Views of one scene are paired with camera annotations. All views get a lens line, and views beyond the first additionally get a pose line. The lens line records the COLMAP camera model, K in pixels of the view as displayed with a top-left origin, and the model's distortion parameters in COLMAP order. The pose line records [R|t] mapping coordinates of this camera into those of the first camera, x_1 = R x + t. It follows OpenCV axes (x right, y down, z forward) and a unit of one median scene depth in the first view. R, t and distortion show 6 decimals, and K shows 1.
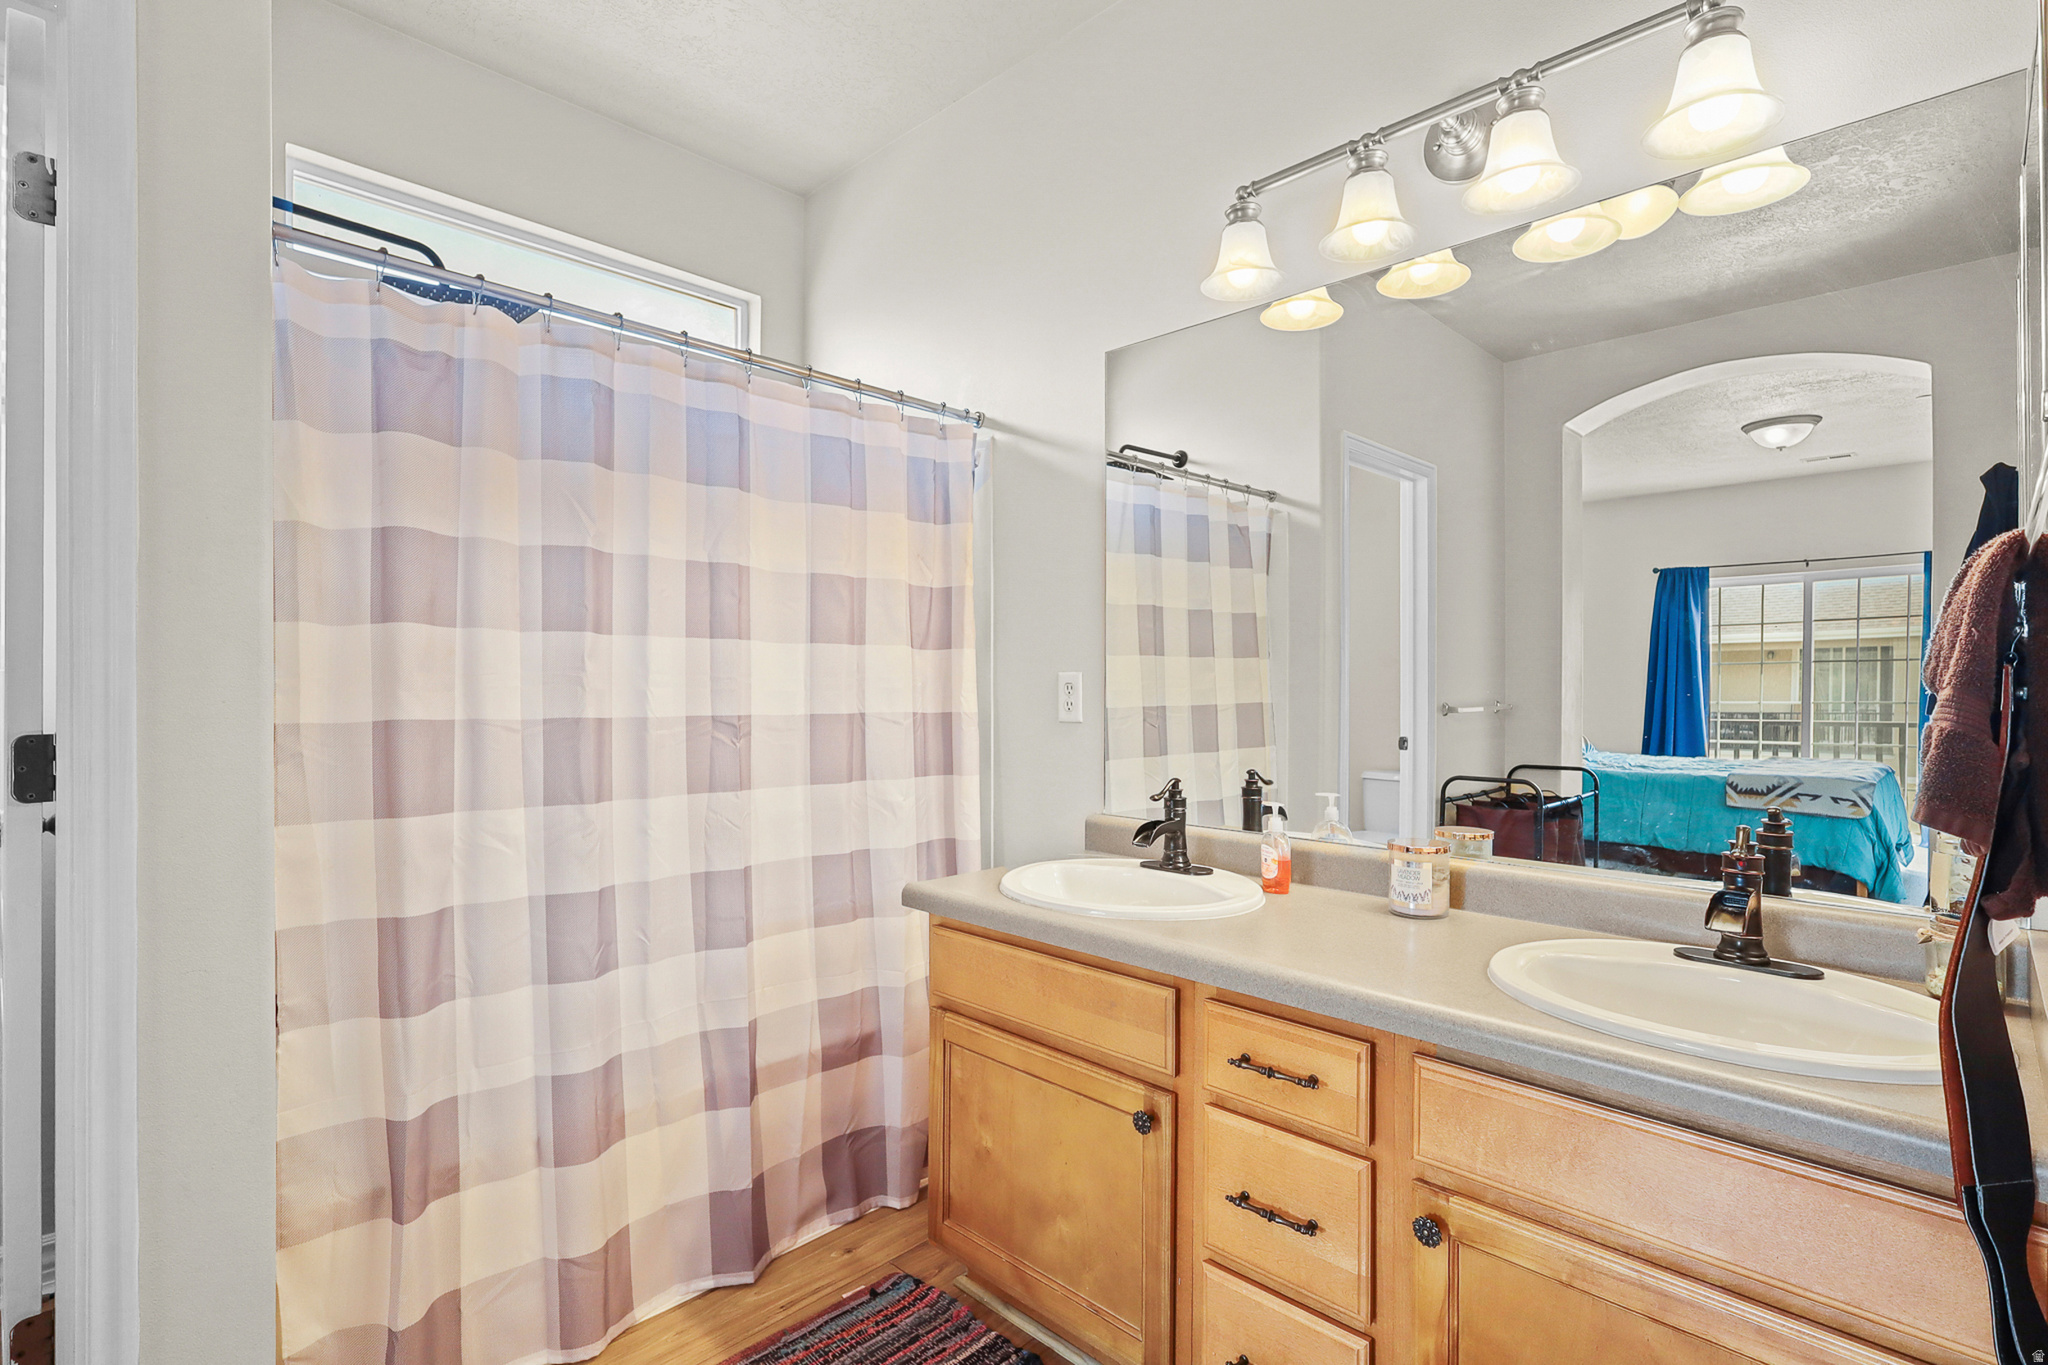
lens RADIAL K [[968.0, 0, 1052.4], [0, 968.0, 686.1], [0, 0, 1]] dist [-0.001613, 0.000870]
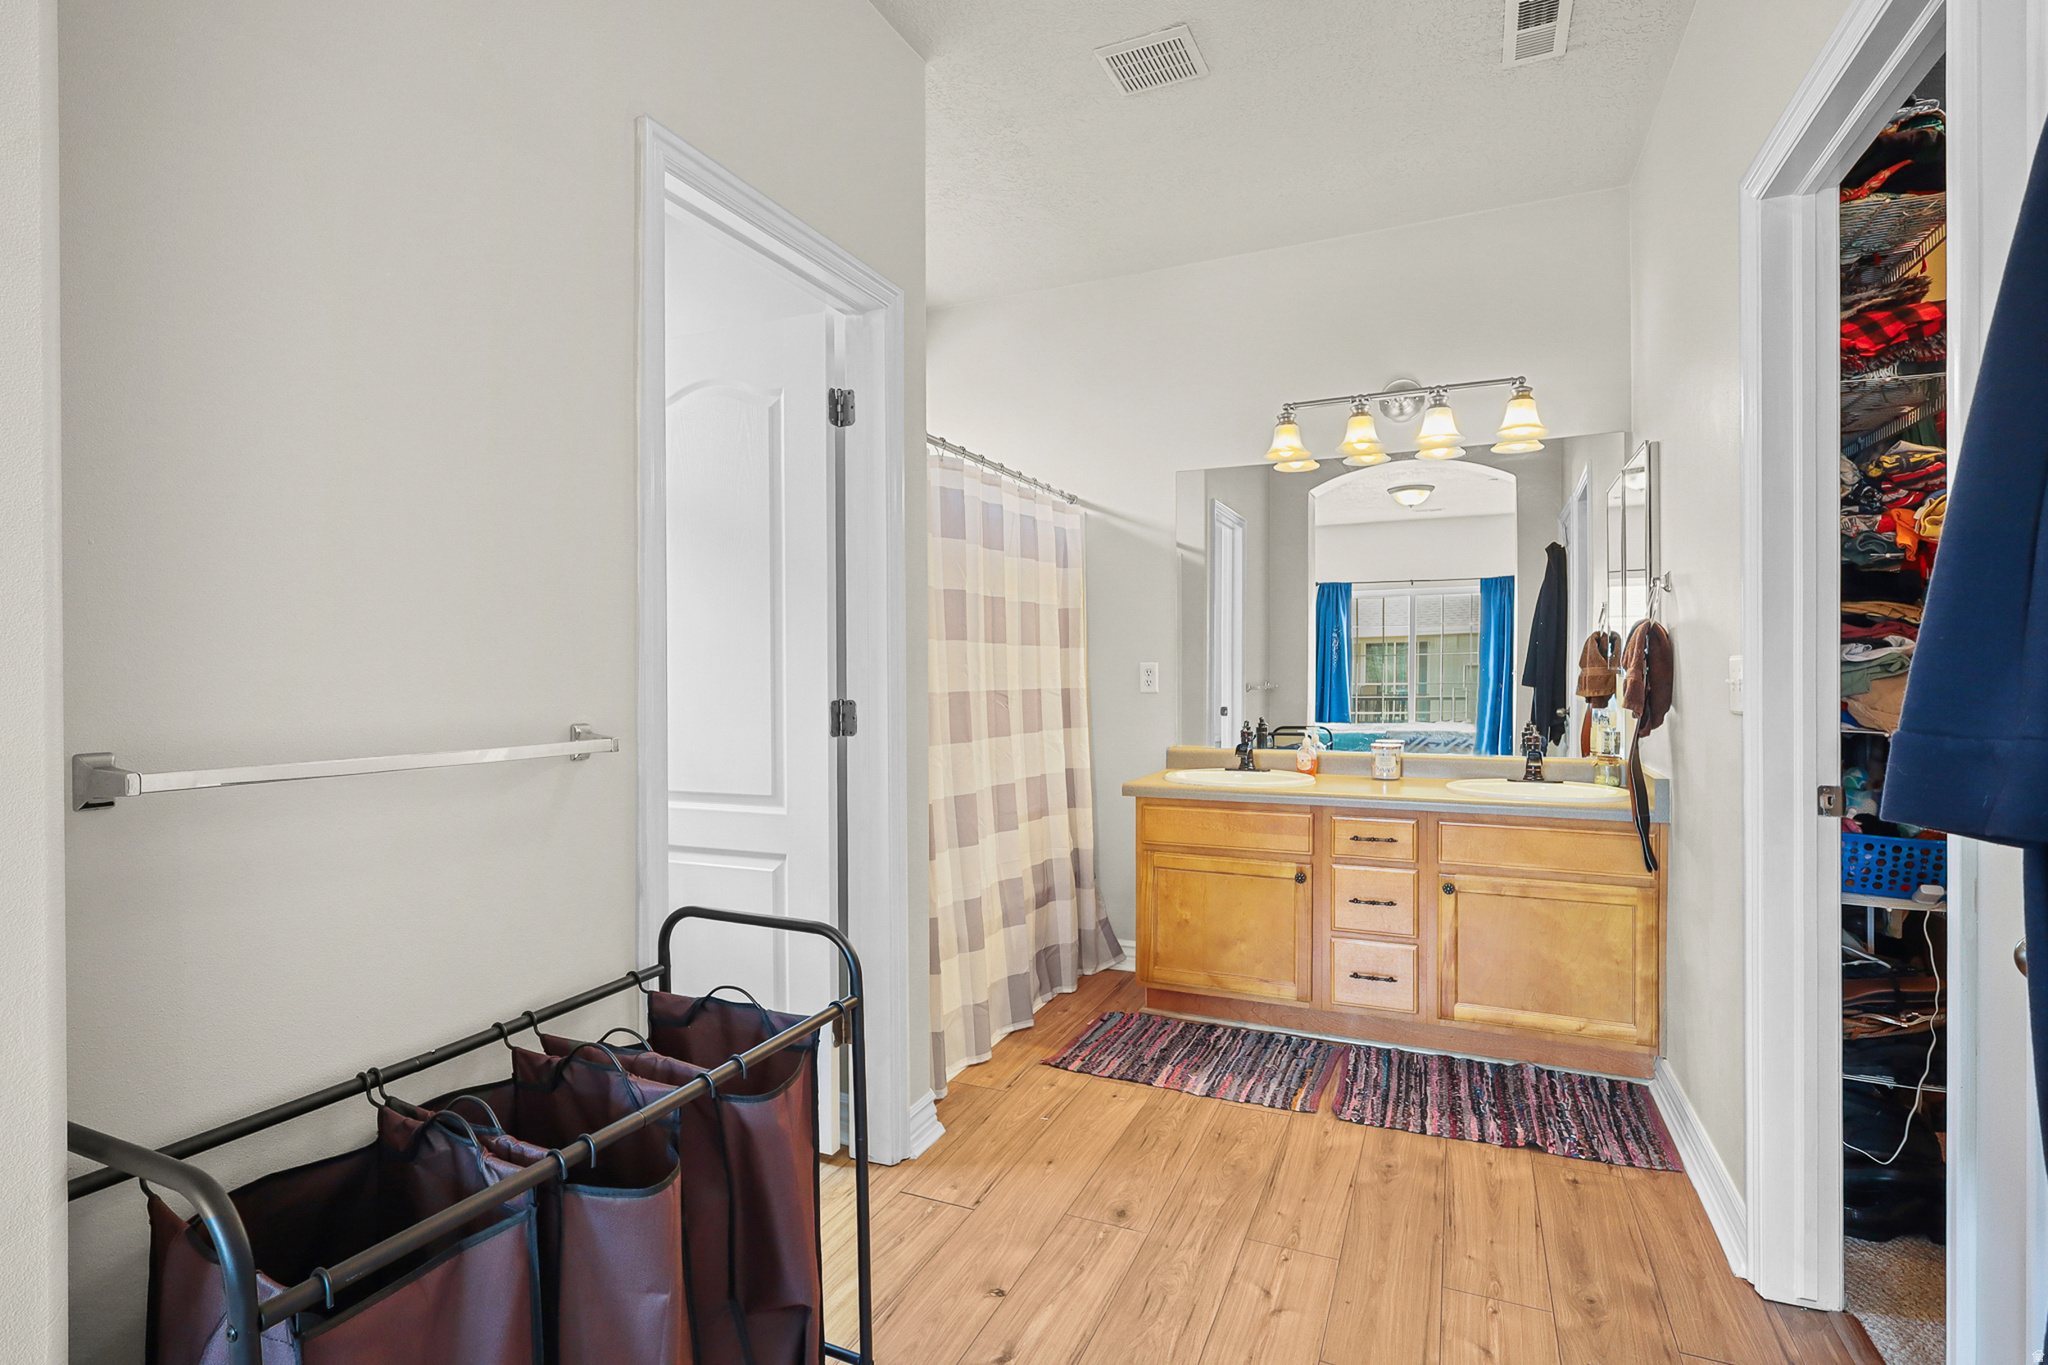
lens RADIAL K [[968.0, 0, 1049.7], [0, 968.0, 681.7], [0, 0, 1]] dist [-0.001613, 0.000870]
pose [[0.938581, -0.008812, 0.344946, -0.854490], [0.006180, 0.999943, 0.008732, 0.003102], [-0.345004, -0.006064, 0.938582, -0.584587]]
